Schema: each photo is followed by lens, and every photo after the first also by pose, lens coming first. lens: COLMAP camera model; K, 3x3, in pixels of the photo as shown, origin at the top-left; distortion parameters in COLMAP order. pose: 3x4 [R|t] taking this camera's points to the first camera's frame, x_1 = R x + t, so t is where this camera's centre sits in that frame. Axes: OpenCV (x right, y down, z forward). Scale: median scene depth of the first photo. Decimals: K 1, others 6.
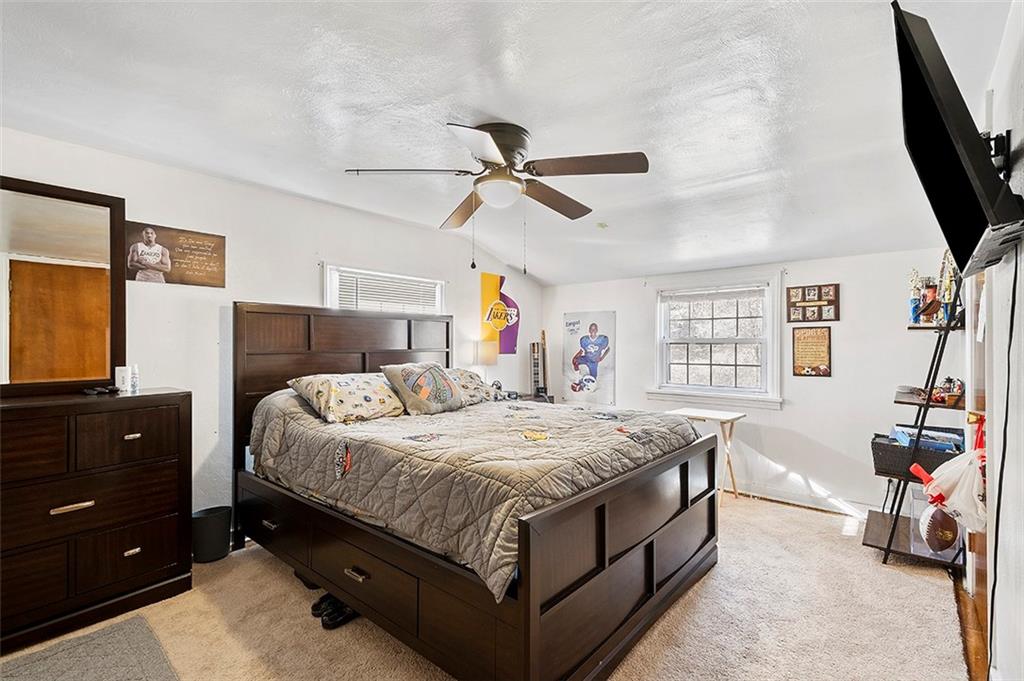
lens RADIAL K [[450.4, 0, 512.7], [0, 450.4, 346.1], [0, 0, 1]] dist [0.003695, 0.000026]
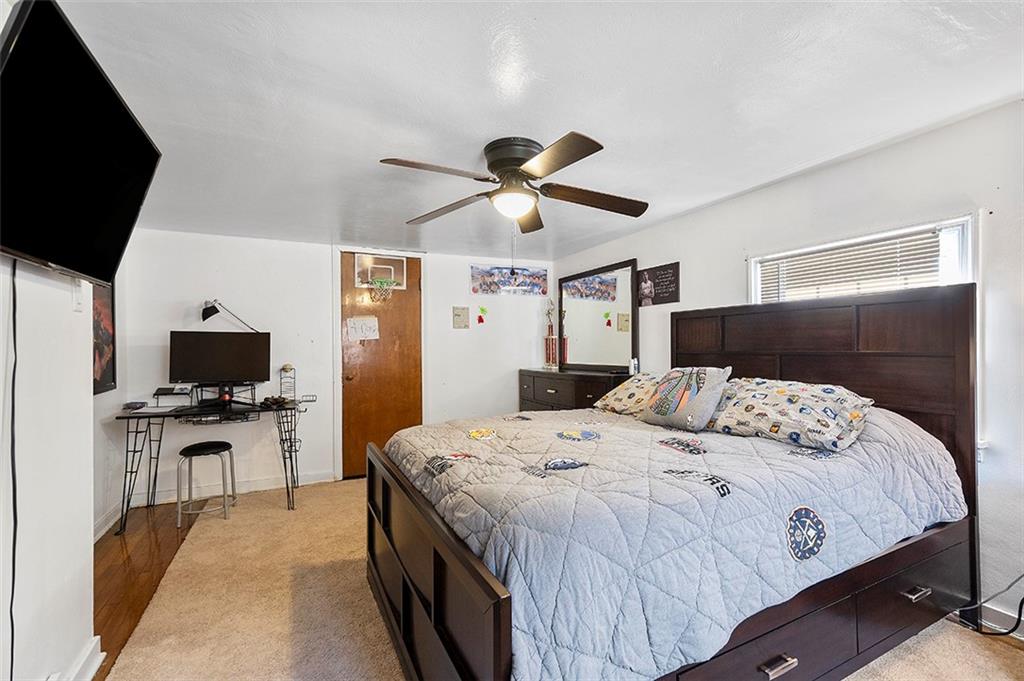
lens RADIAL K [[450.4, 0, 514.2], [0, 450.4, 343.5], [0, 0, 1]] dist [0.003695, 0.000026]
pose [[-0.378593, -0.001088, -0.925563, 0.790972], [0.011329, 0.999919, -0.005809, -0.007451], [0.925494, -0.012685, -0.378550, 1.132946]]
